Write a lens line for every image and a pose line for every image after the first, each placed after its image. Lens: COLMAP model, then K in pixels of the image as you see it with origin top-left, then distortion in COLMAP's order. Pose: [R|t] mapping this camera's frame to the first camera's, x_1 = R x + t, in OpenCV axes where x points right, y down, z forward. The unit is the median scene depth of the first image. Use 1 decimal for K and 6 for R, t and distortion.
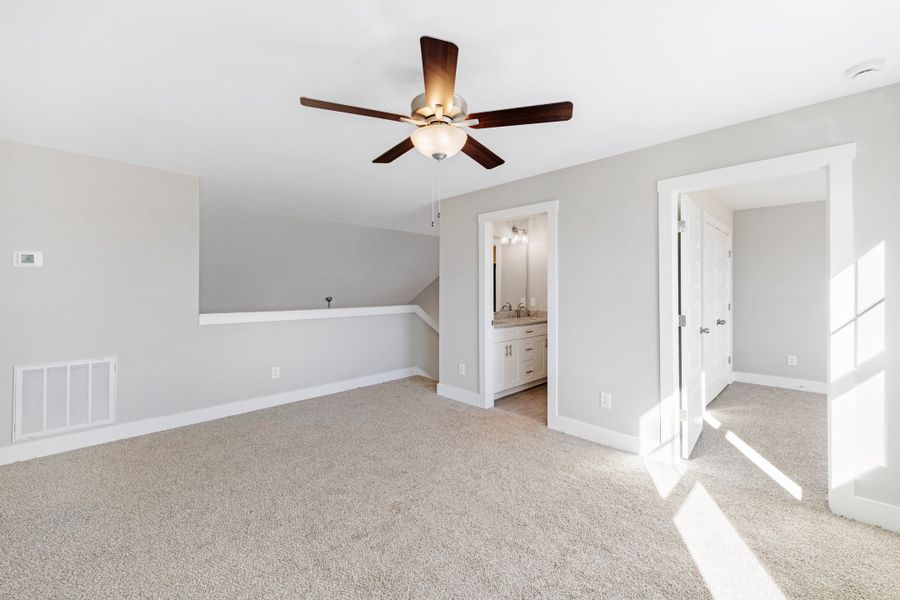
lens RADIAL K [[353.3, 0, 446.8], [0, 353.3, 289.0], [0, 0, 1]] dist [0.017763, -0.005520]
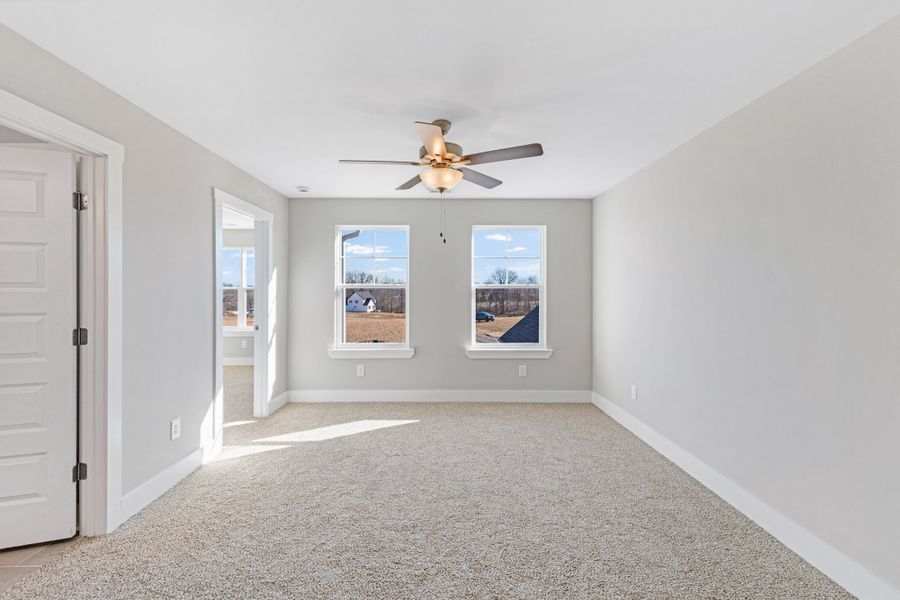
lens RADIAL K [[353.3, 0, 446.8], [0, 353.3, 289.0], [0, 0, 1]] dist [0.017763, -0.005520]
pose [[-0.709158, 0.005740, 0.705026, -0.689391], [-0.000596, 0.999962, -0.008741, -0.000363], [-0.705049, -0.006619, -0.709128, 1.373215]]
